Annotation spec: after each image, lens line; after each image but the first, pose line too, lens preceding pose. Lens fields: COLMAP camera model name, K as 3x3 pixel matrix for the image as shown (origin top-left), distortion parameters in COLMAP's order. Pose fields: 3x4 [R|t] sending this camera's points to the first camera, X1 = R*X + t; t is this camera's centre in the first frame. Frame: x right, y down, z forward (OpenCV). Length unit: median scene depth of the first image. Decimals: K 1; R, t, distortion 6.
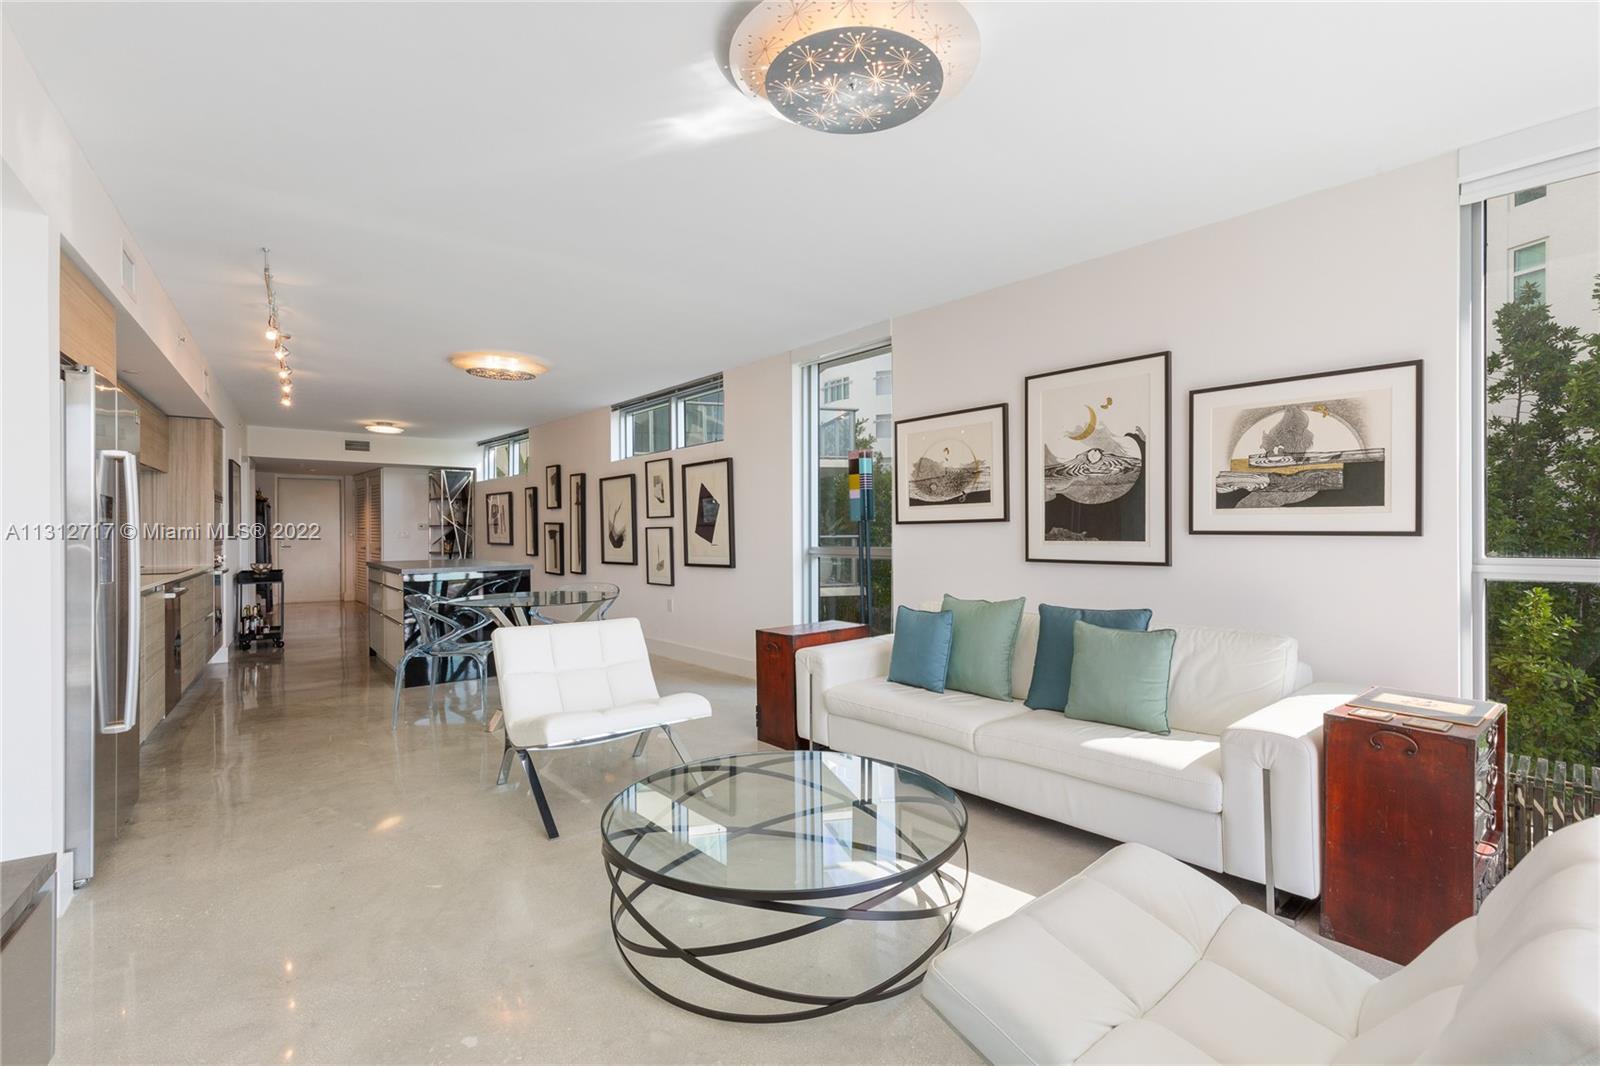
lens RADIAL K [[730.8, 0, 803.2], [0, 730.8, 531.6], [0, 0, 1]] dist [0.008990, -0.000557]
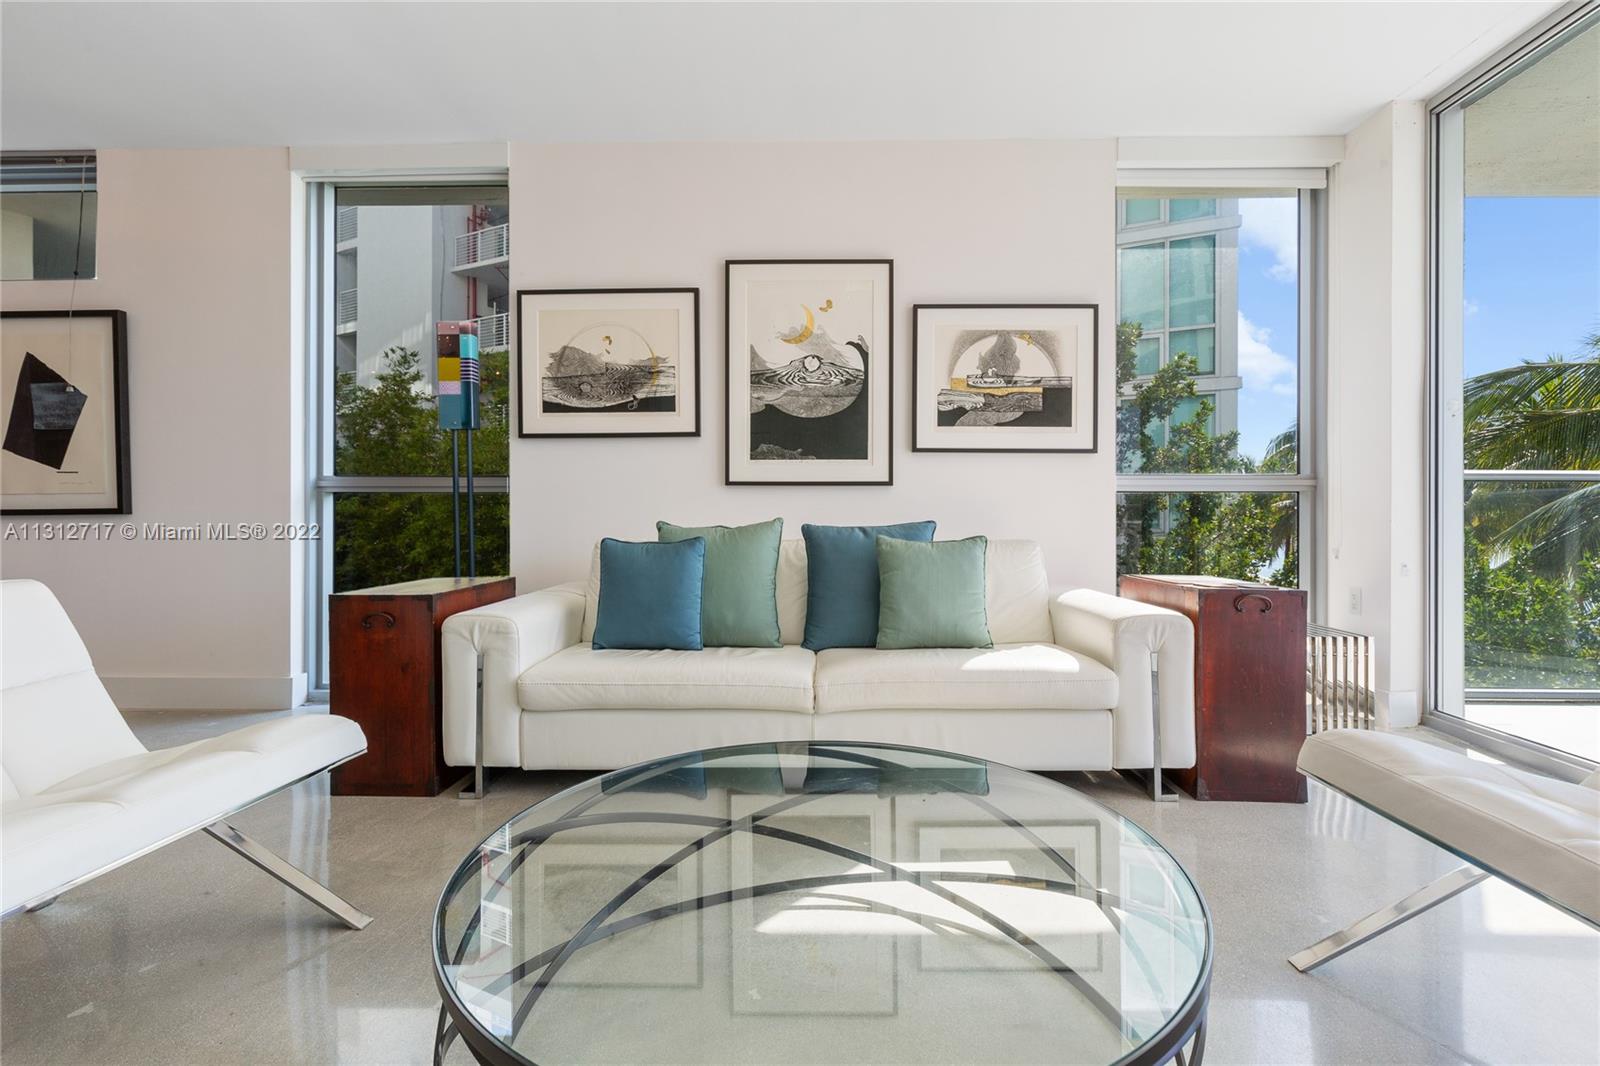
lens RADIAL K [[742.2, 0, 829.4], [0, 742.2, 512.5], [0, 0, 1]] dist [0.009522, -0.000583]
pose [[0.674818, 0.008820, 0.737932, -0.249110], [-0.002961, 0.999953, -0.009244, 0.085374], [-0.737979, 0.004053, 0.674812, 0.380757]]
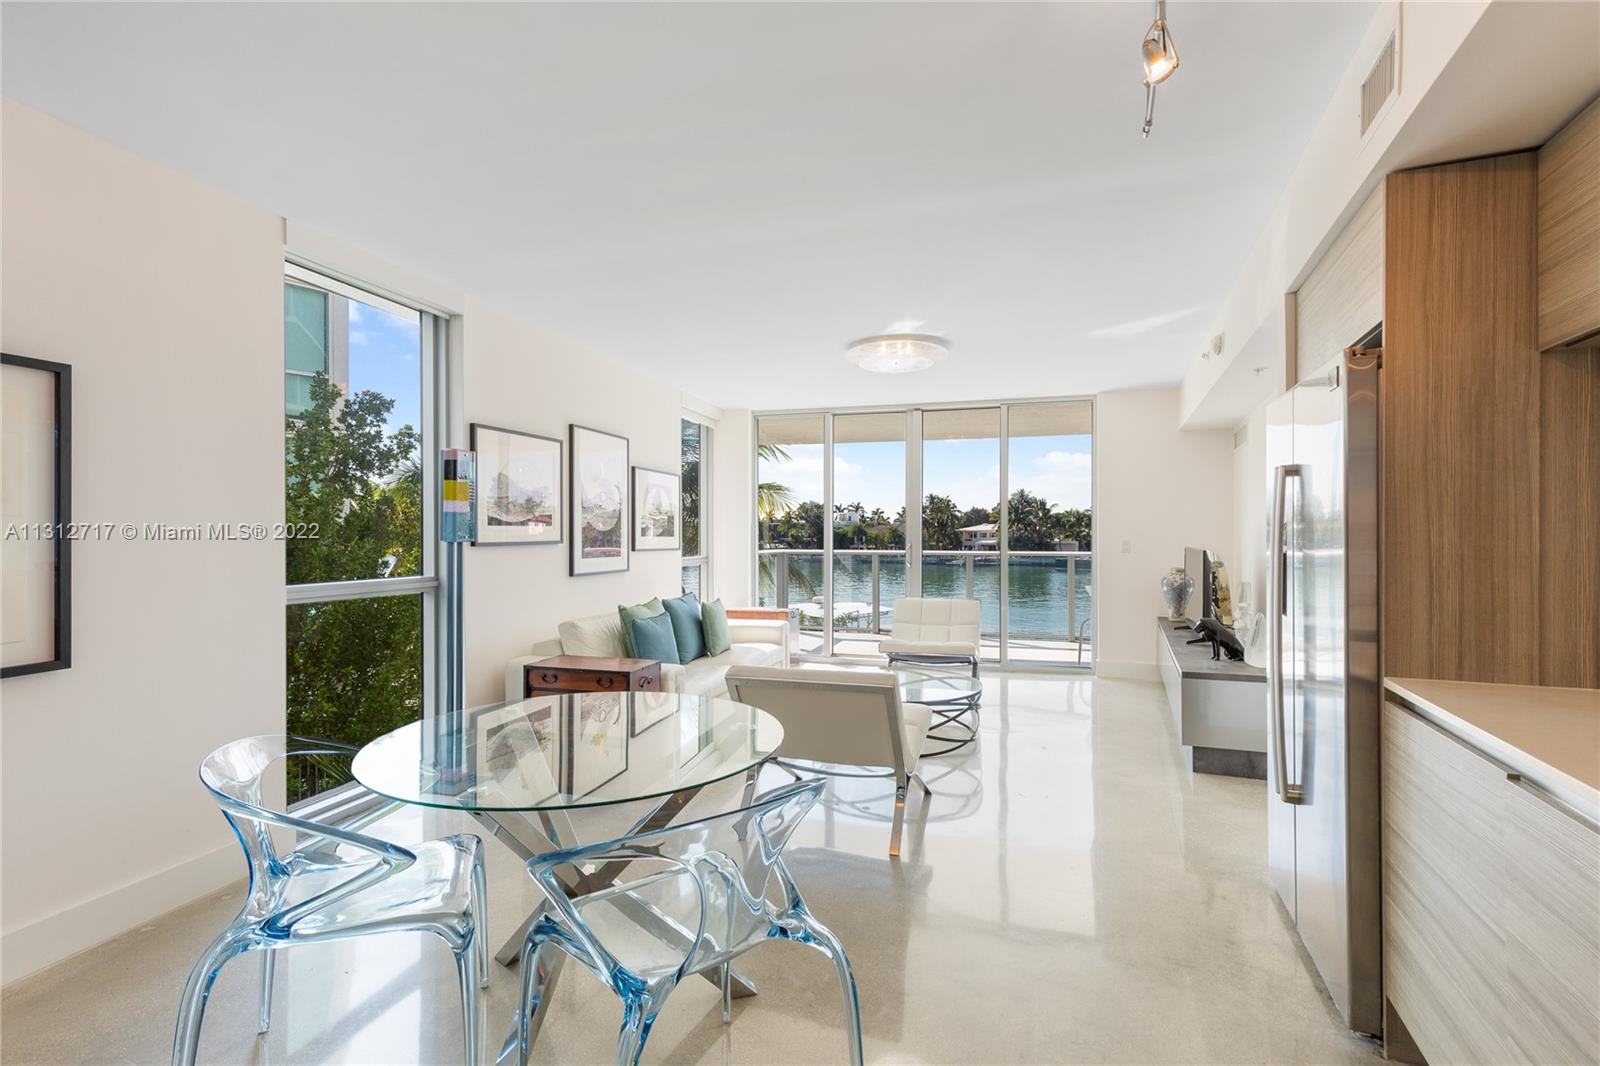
lens RADIAL K [[730.8, 0, 803.2], [0, 730.8, 531.6], [0, 0, 1]] dist [0.008990, -0.000557]
pose [[-0.541074, 0.011303, 0.840899, -0.990628], [0.004908, 0.999935, -0.010283, -0.020329], [-0.840960, -0.001437, -0.541095, 1.440471]]
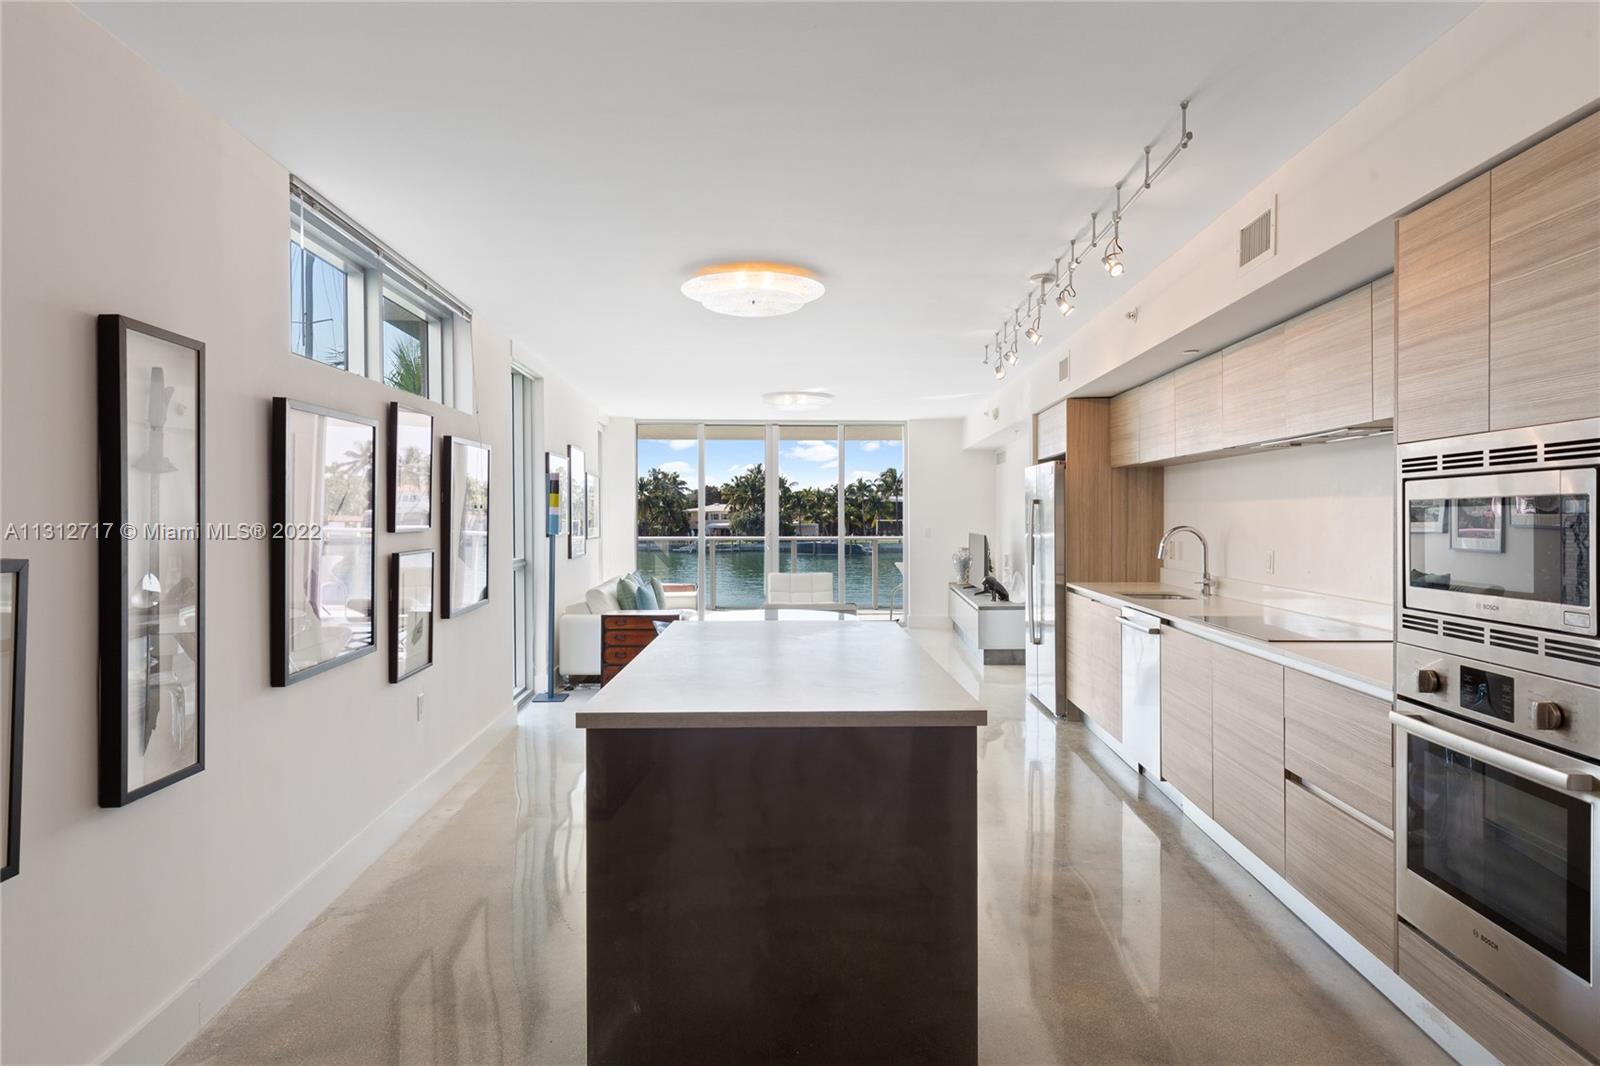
lens RADIAL K [[883.5, 0, 799.3], [0, 883.5, 517.9], [0, 0, 1]] dist [0.000030, 0.000200]
pose [[-0.790850, 0.009070, 0.611943, -1.399522], [0.010234, 0.999946, -0.001595, -0.048276], [-0.611925, 0.005001, -0.790900, 2.448628]]
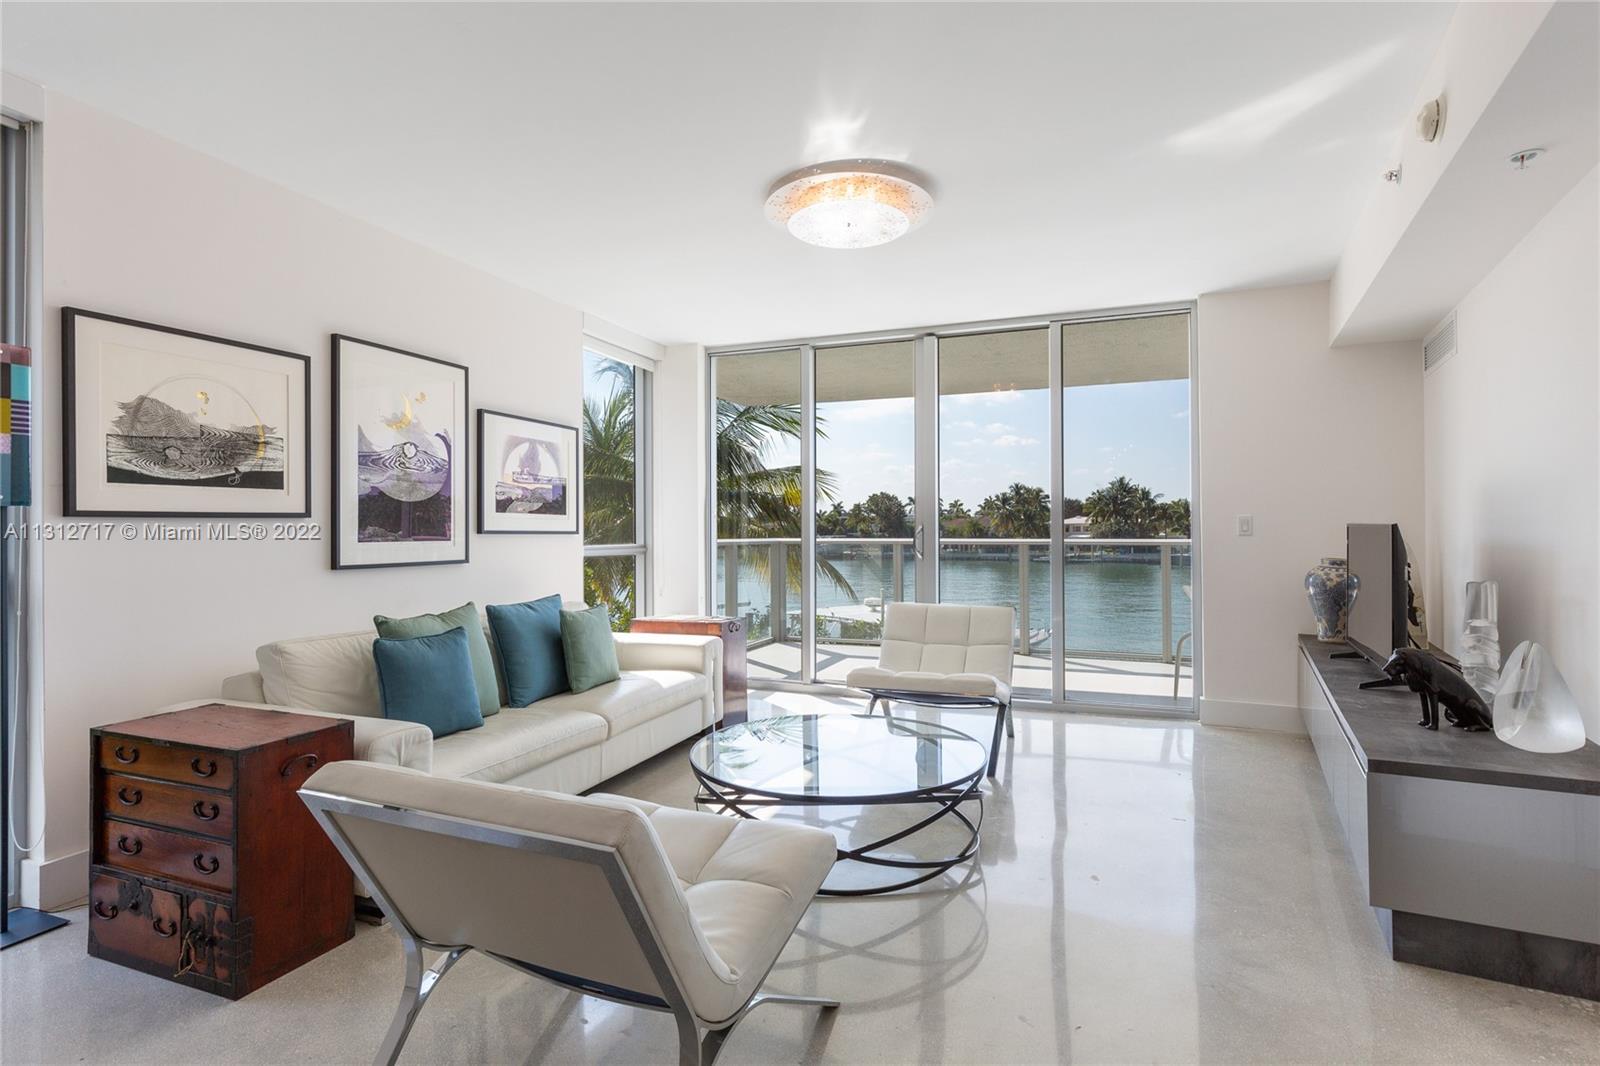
lens RADIAL K [[782.7, 0, 788.0], [0, 782.7, 519.8], [0, 0, 1]] dist [0.004311, 0.000391]
pose [[-0.443032, 0.022176, 0.896232, -0.707976], [0.009773, 0.999754, -0.019907, 0.009849], [-0.896453, -0.000060, -0.443140, 1.013496]]
